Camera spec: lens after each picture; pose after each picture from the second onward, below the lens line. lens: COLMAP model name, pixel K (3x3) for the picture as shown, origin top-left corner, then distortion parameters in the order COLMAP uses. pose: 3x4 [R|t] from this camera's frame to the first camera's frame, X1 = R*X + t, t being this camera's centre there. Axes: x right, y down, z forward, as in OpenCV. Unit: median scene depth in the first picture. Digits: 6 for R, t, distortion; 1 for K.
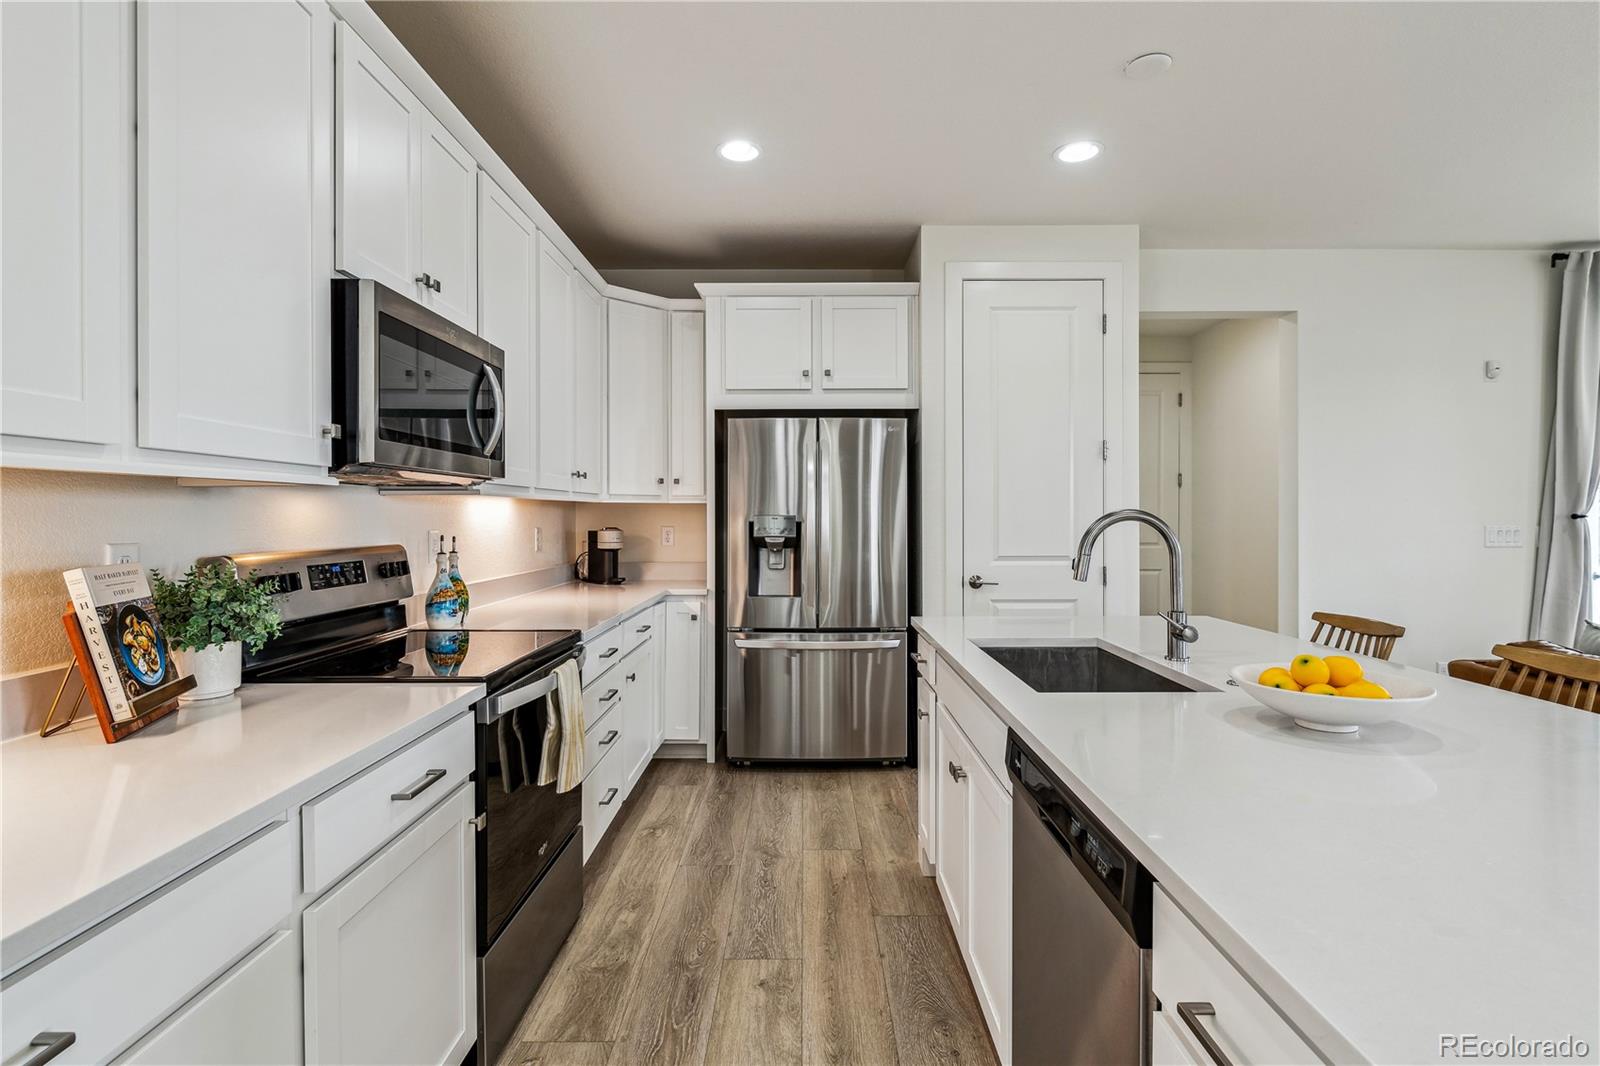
lens RADIAL K [[776.9, 0, 804.1], [0, 776.9, 517.8], [0, 0, 1]] dist [-0.001579, -0.001136]
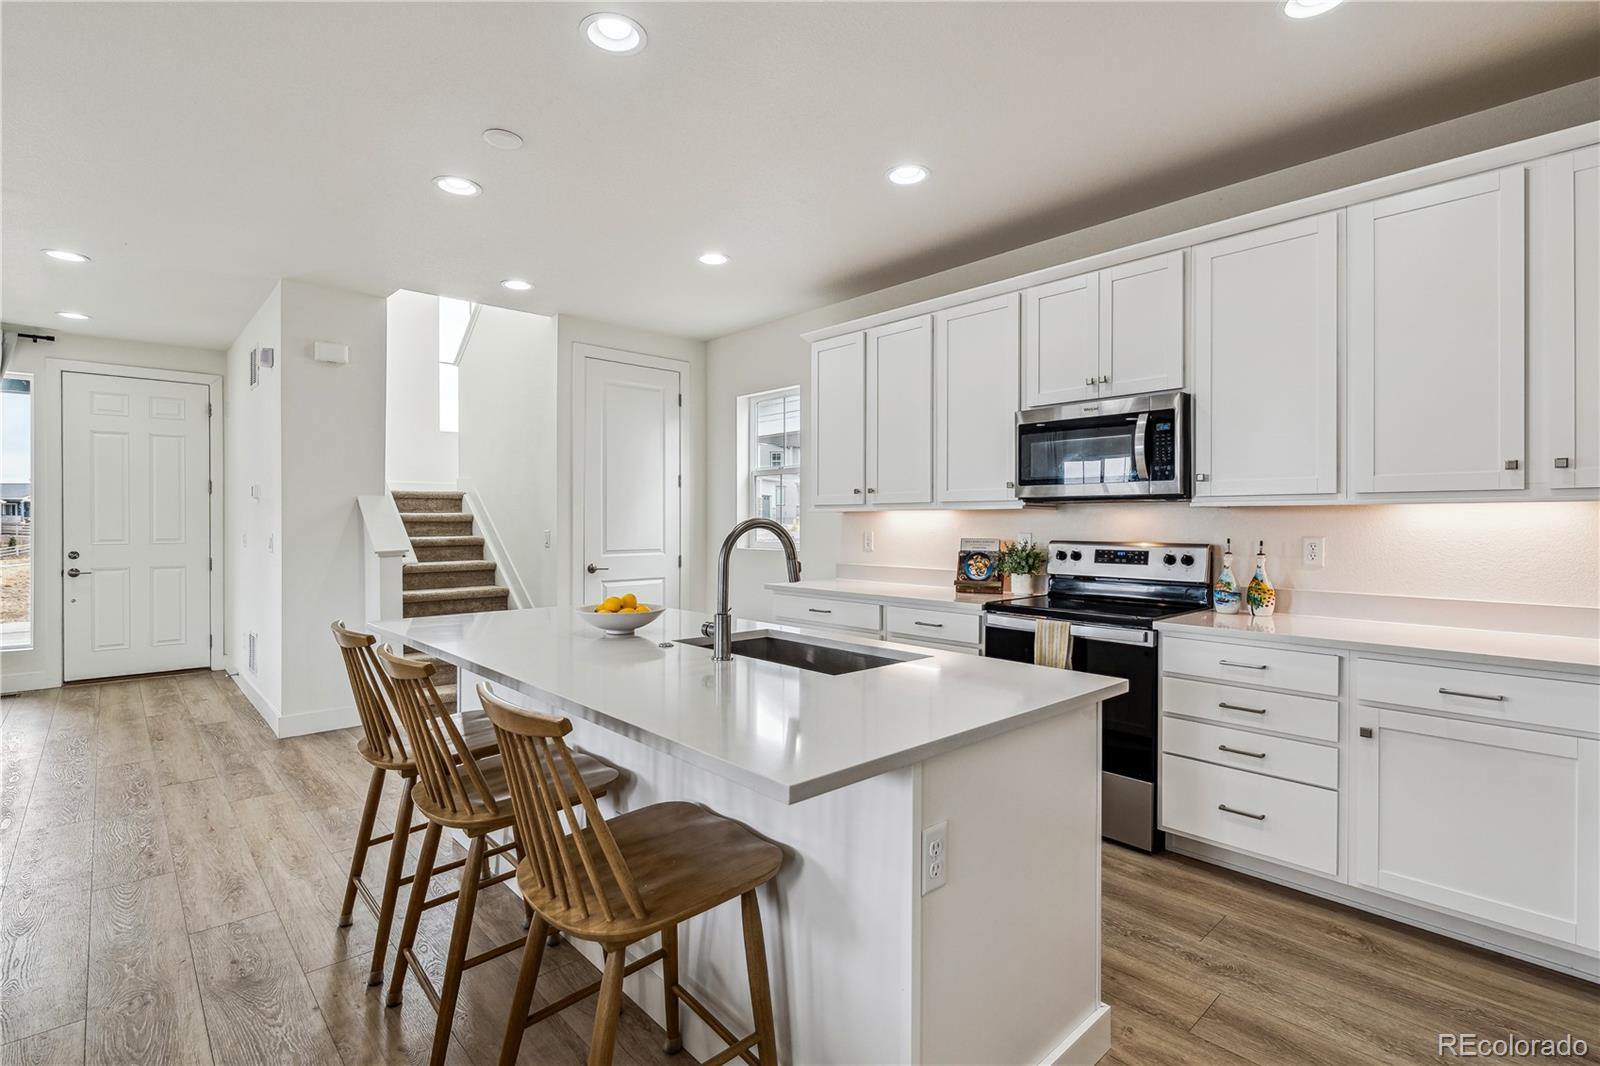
lens RADIAL K [[753.5, 0, 808.3], [0, 753.5, 524.4], [0, 0, 1]] dist [-0.000560, -0.000101]
pose [[-0.732065, 0.002031, -0.681232, 0.585736], [-0.002471, 0.999981, 0.005636, -0.004106], [0.681230, 0.005810, -0.732046, 0.980889]]
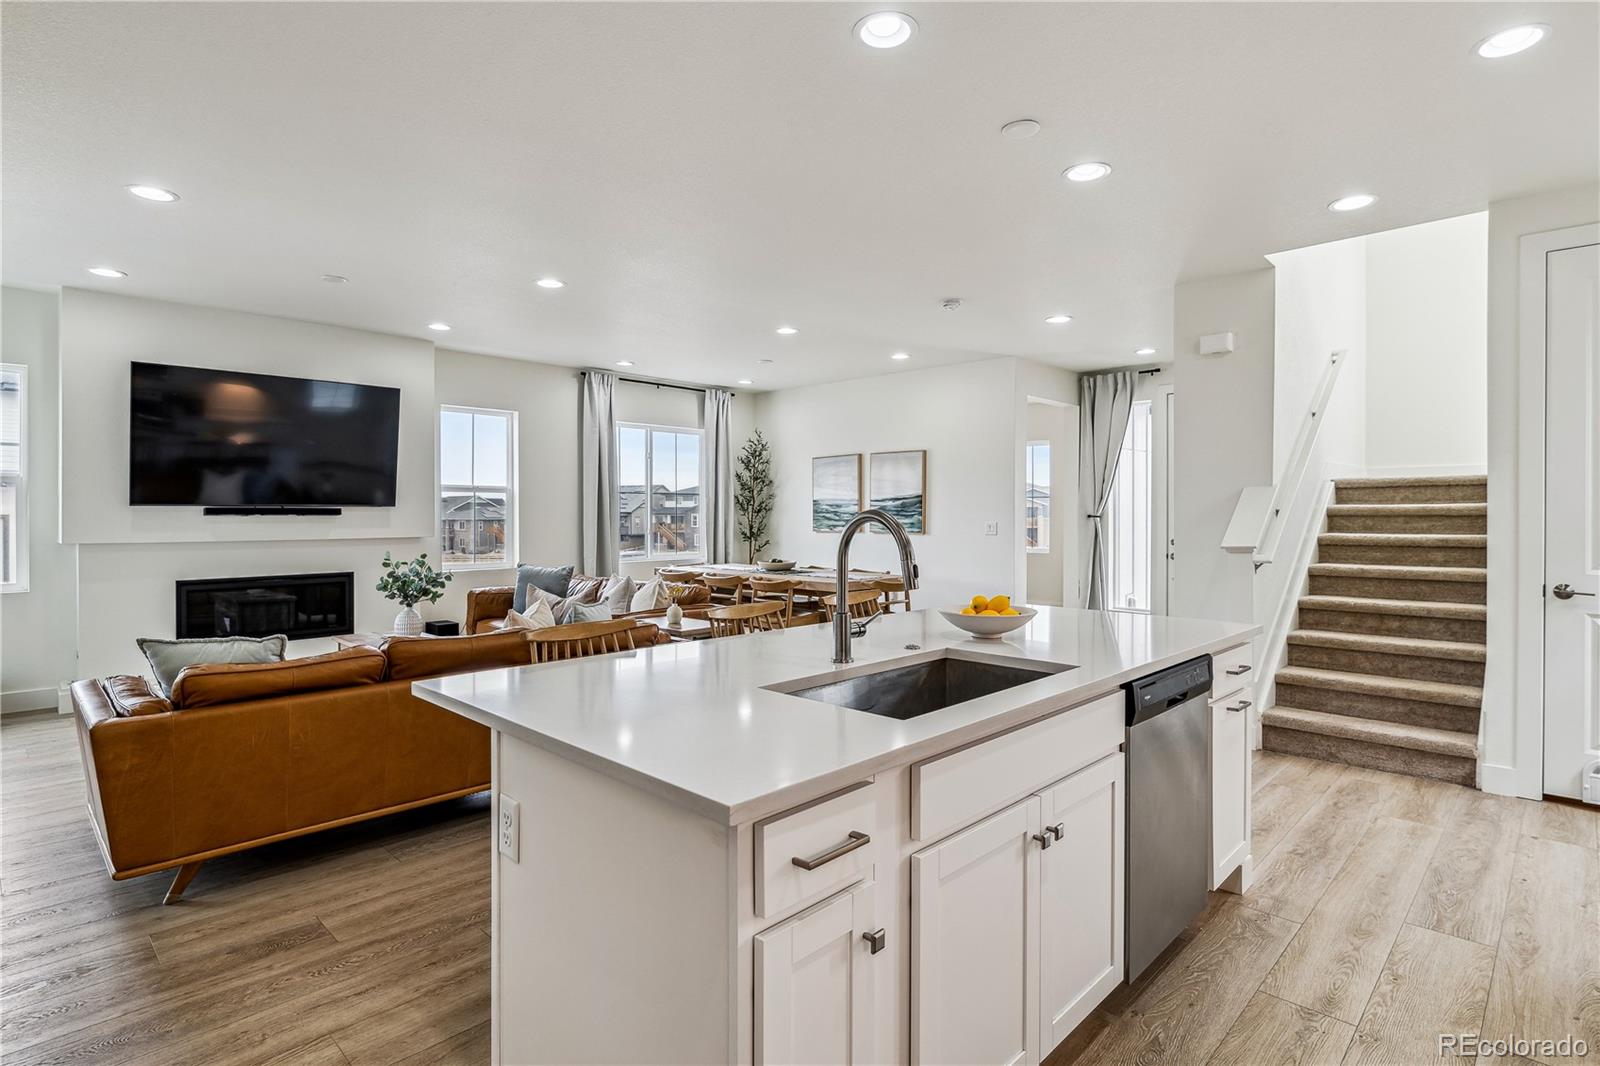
lens RADIAL K [[810.8, 0, 800.0], [0, 810.8, 533.0], [0, 0, 1]] dist [-0.001407, -0.000354]
pose [[-0.718388, -0.016808, 0.695439, -0.103739], [0.001525, 0.999668, 0.025736, -0.005924], [-0.695640, 0.019549, -0.718124, 0.956140]]
